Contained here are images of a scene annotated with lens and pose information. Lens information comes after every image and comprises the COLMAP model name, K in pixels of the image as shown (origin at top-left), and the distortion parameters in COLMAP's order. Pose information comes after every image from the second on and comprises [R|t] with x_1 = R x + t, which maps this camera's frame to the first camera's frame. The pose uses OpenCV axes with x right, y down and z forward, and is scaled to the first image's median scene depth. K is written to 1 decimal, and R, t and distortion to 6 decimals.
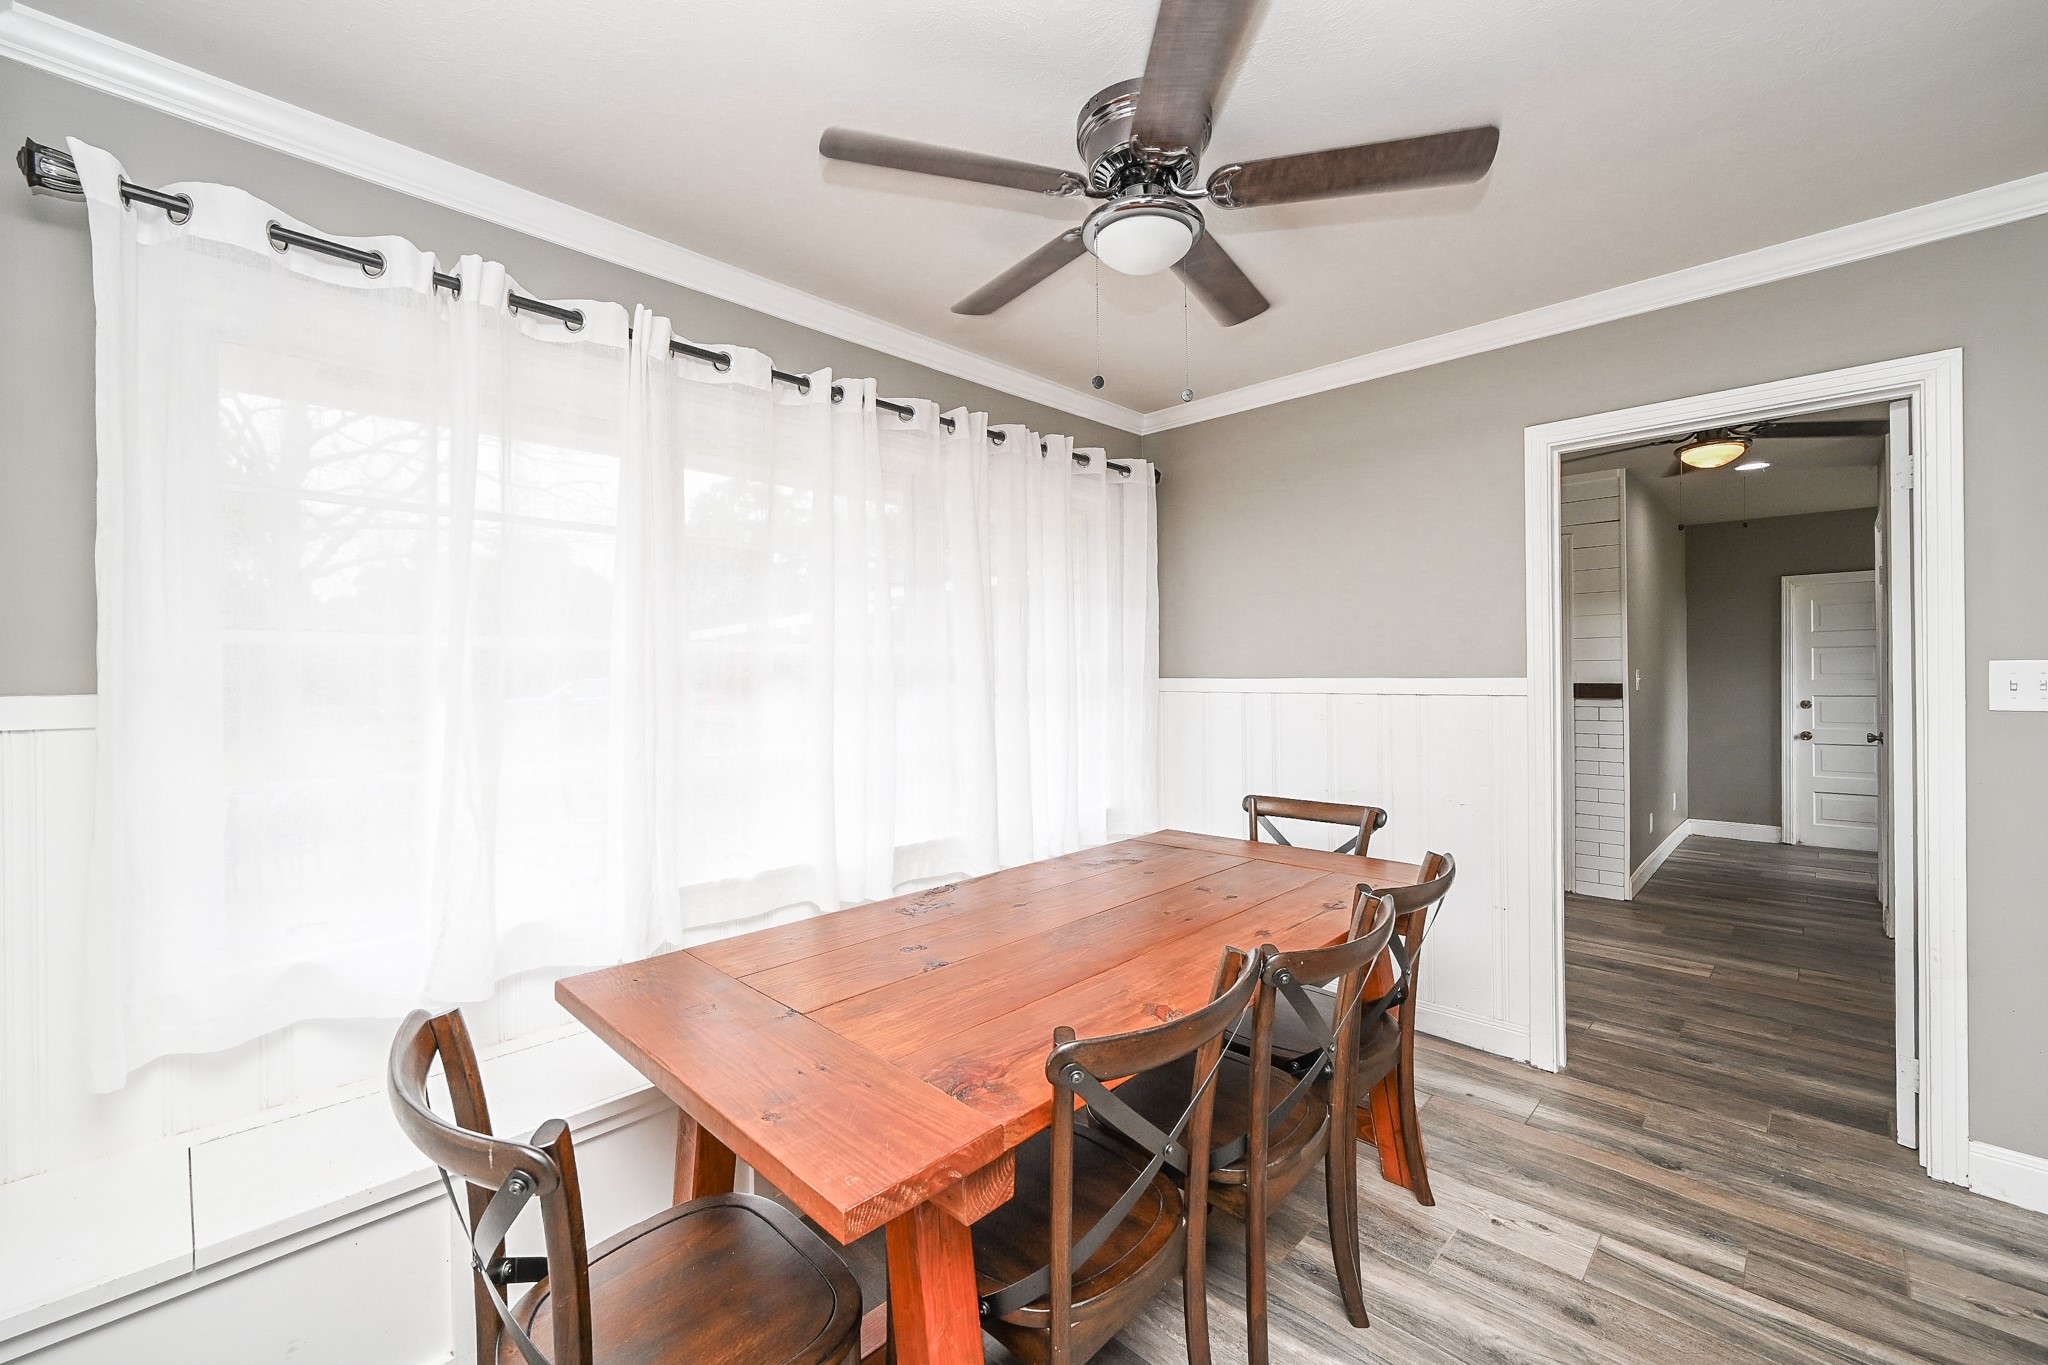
lens RADIAL K [[825.2, 0, 1014.1], [0, 825.2, 680.3], [0, 0, 1]] dist [0.000651, 0.000044]
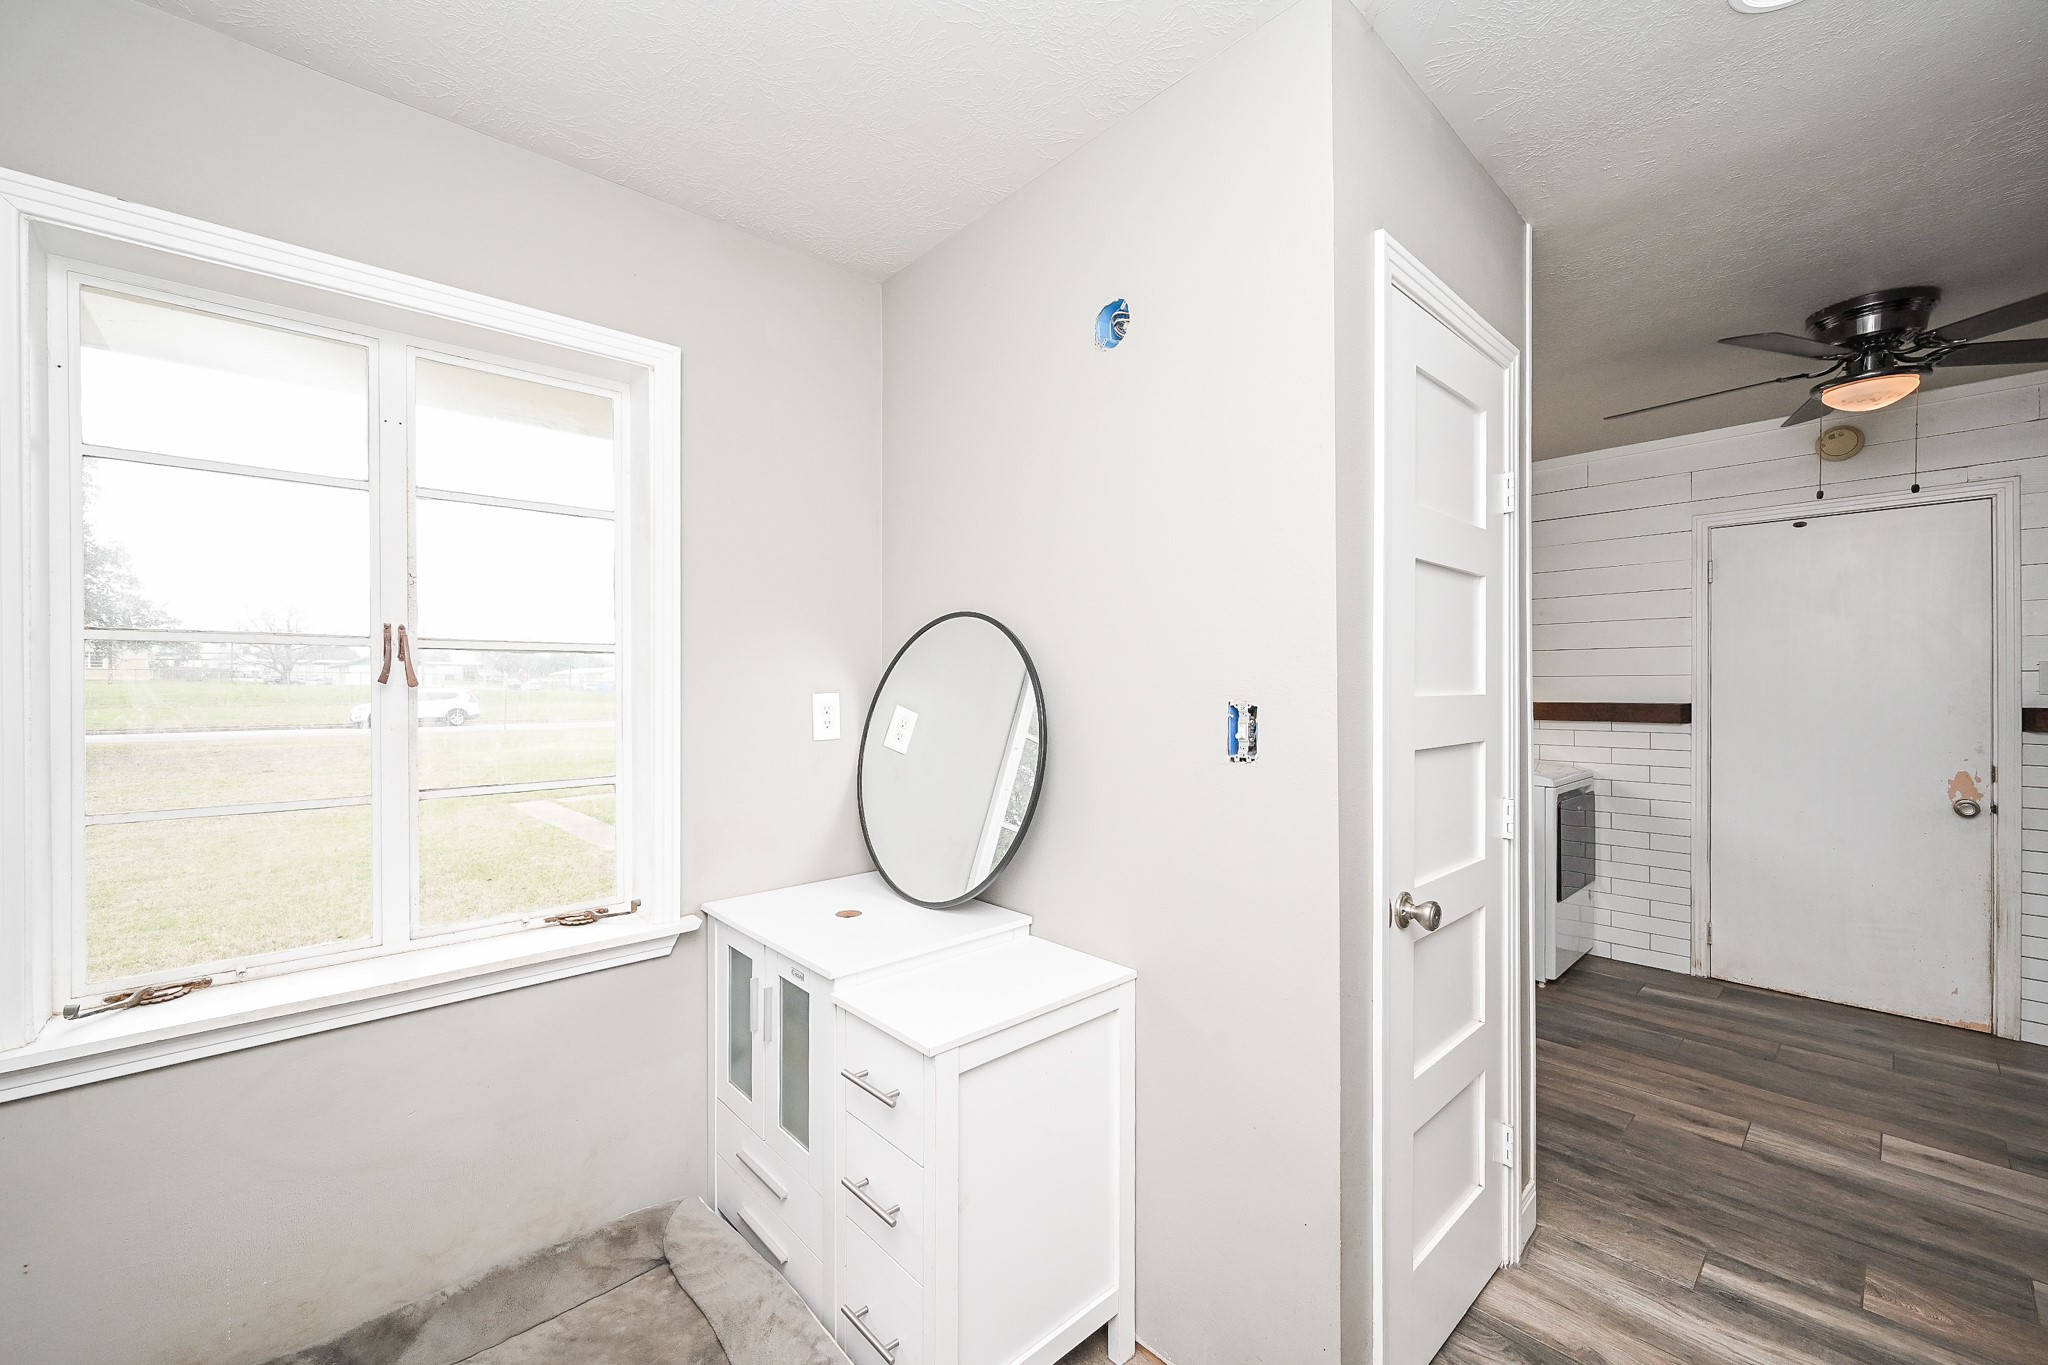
lens RADIAL K [[810.6, 0, 1024.0], [0, 810.6, 682.5], [0, 0, 1]] dist [-0.000220, 0.000062]
pose [[-0.998826, 0.010449, 0.047297, 1.791212], [0.010660, 0.999934, 0.004201, -0.037974], [-0.047250, 0.004701, -0.998872, 2.010596]]
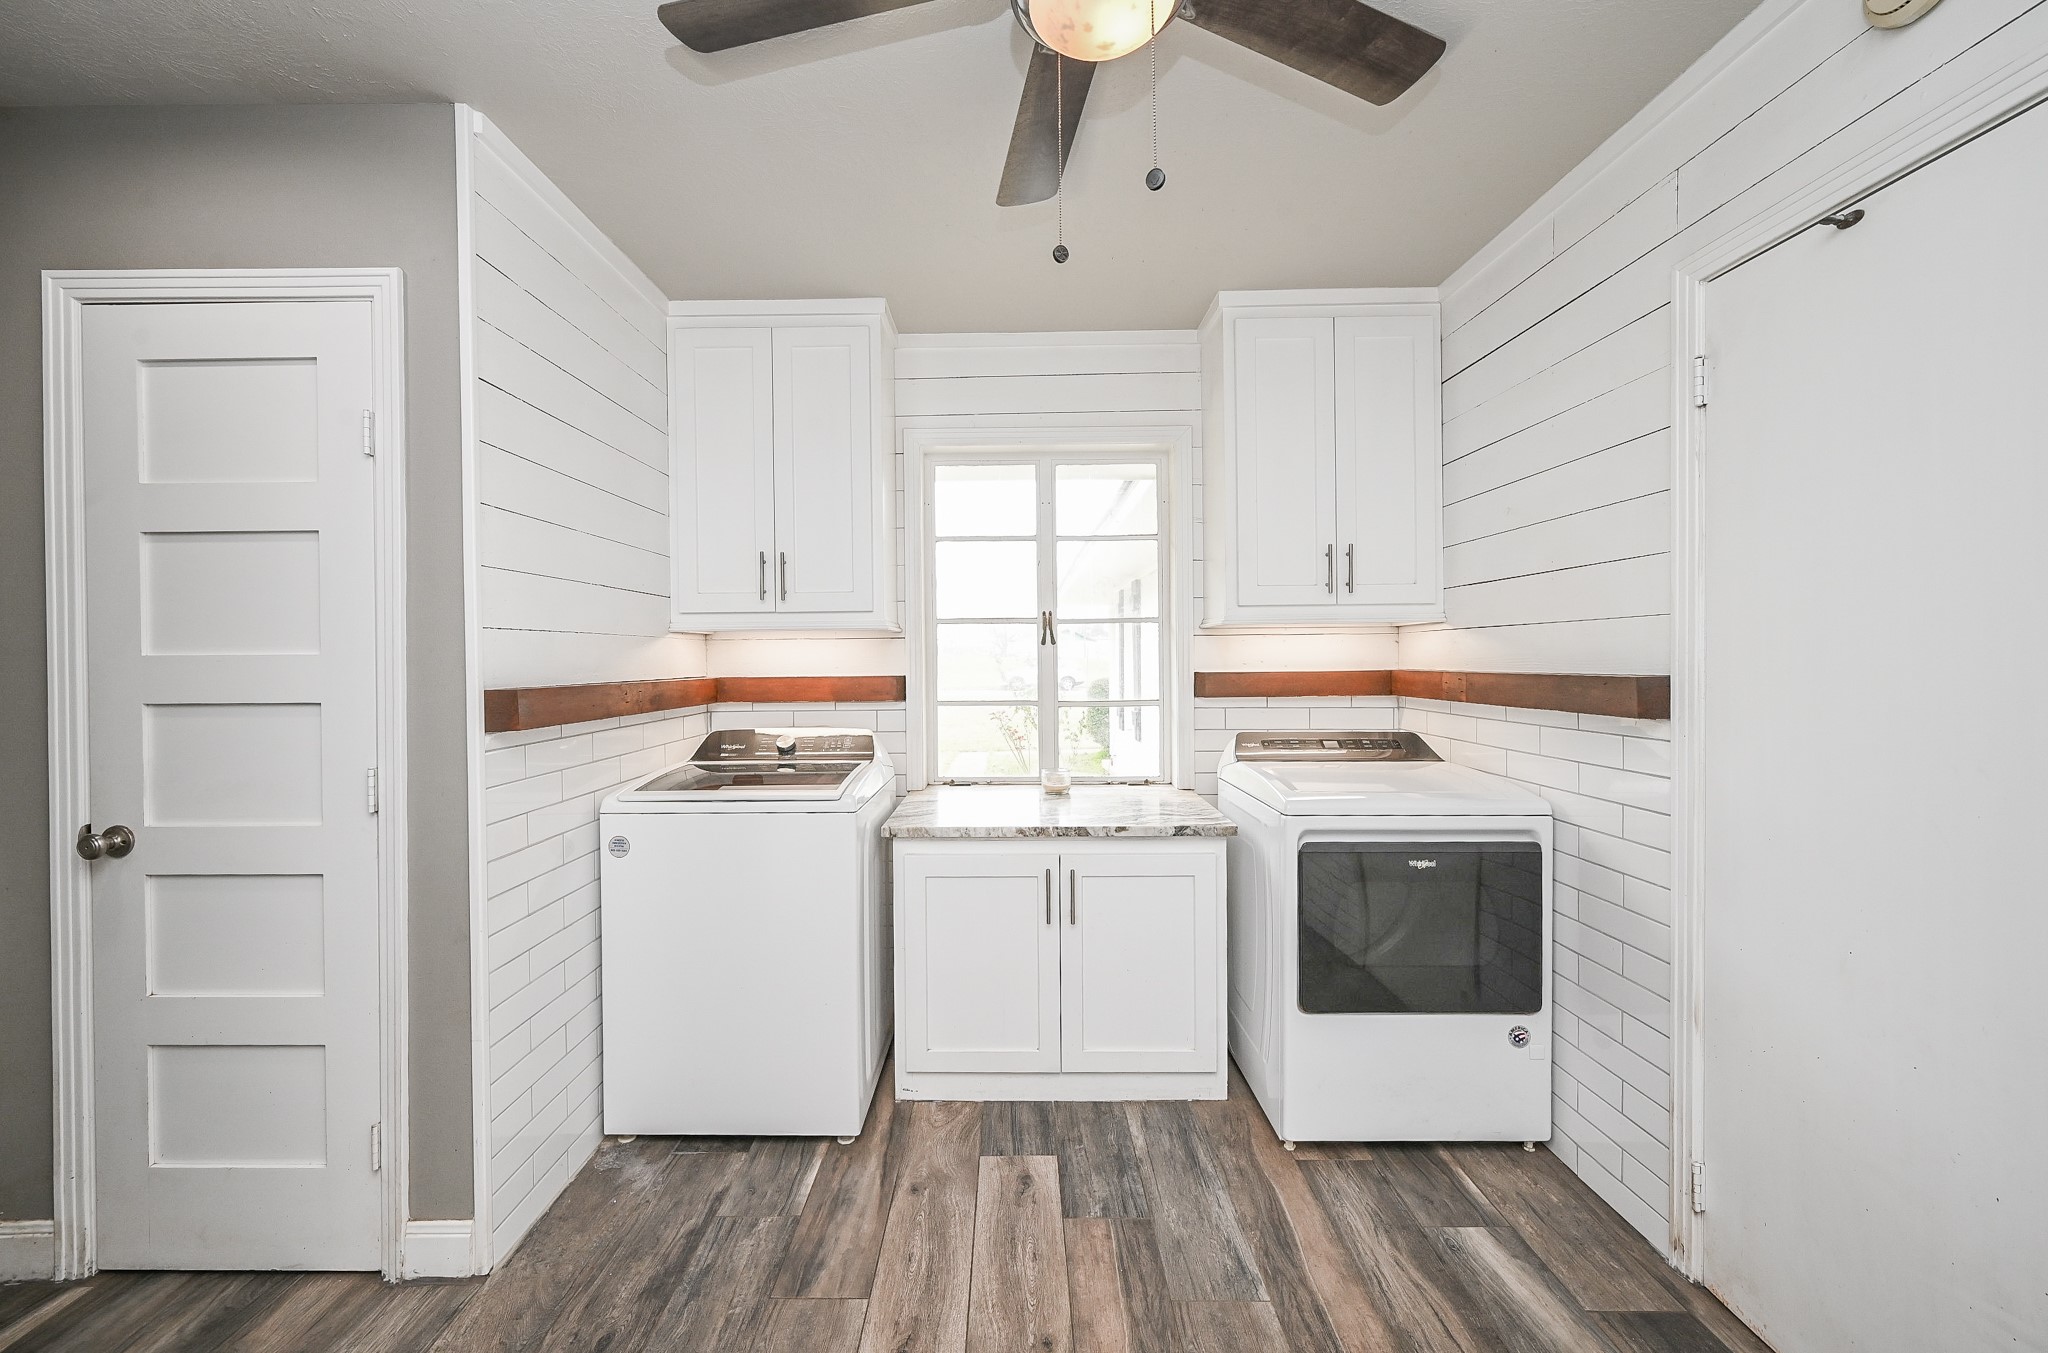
lens RADIAL K [[828.9, 0, 1013.6], [0, 828.9, 662.6], [0, 0, 1]] dist [0.000266, 0.000260]
pose [[-0.701016, 0.009642, 0.713081, 0.734280], [0.017282, 0.999845, 0.003471, -0.009540], [-0.712937, 0.014757, -0.701073, 1.461296]]
